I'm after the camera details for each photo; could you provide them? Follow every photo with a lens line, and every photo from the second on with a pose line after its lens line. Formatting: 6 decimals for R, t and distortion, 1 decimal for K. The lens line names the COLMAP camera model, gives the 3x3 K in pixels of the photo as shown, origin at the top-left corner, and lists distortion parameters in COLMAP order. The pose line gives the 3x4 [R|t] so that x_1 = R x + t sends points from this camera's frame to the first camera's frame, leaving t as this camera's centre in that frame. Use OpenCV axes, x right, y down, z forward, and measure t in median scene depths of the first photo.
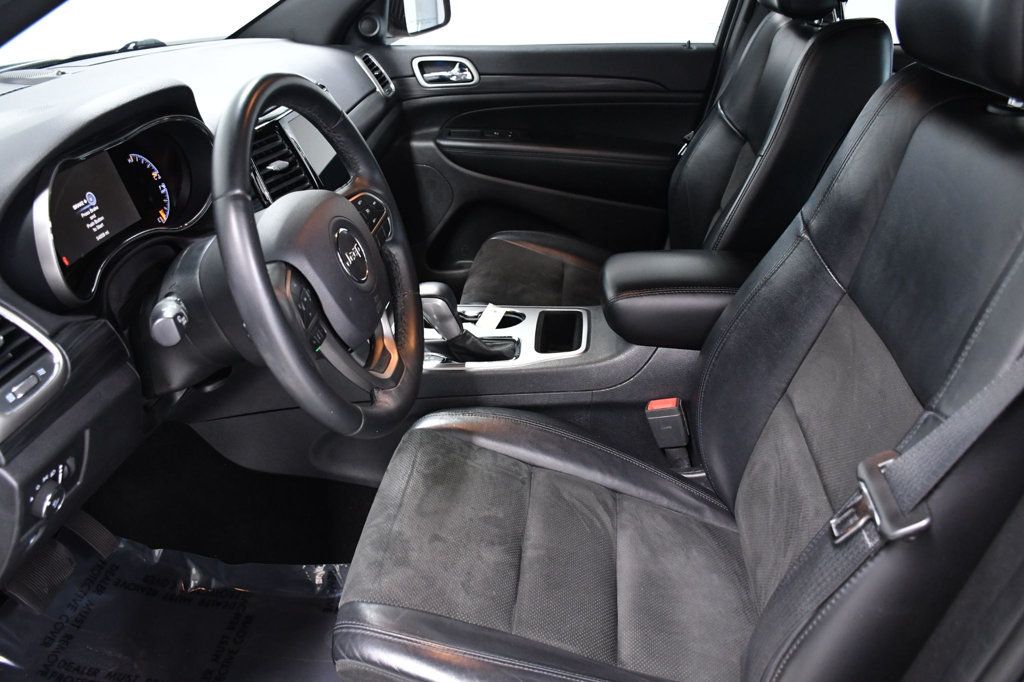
lens RADIAL K [[790.3, 0, 507.5], [0, 790.3, 357.9], [0, 0, 1]] dist [-0.147266, 0.096785]
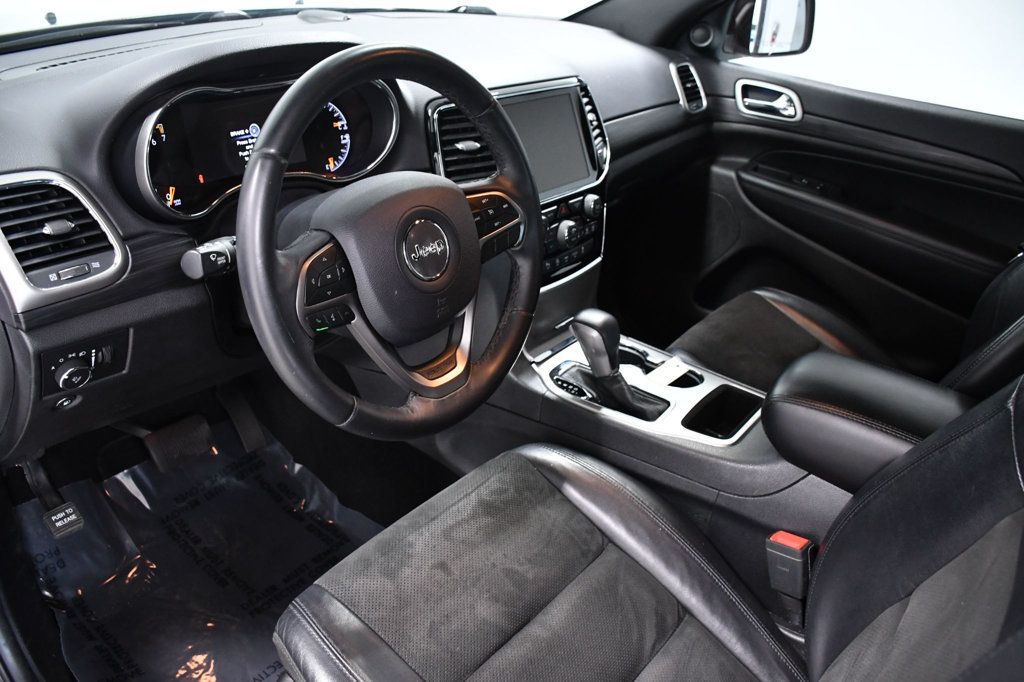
lens RADIAL K [[790.3, 0, 507.5], [0, 790.3, 357.9], [0, 0, 1]] dist [-0.147266, 0.096785]
pose [[0.840007, 0.337664, -0.424702, 0.220902], [-0.340551, 0.937481, 0.071788, -0.074089], [0.422390, 0.084330, 0.902483, 0.134127]]
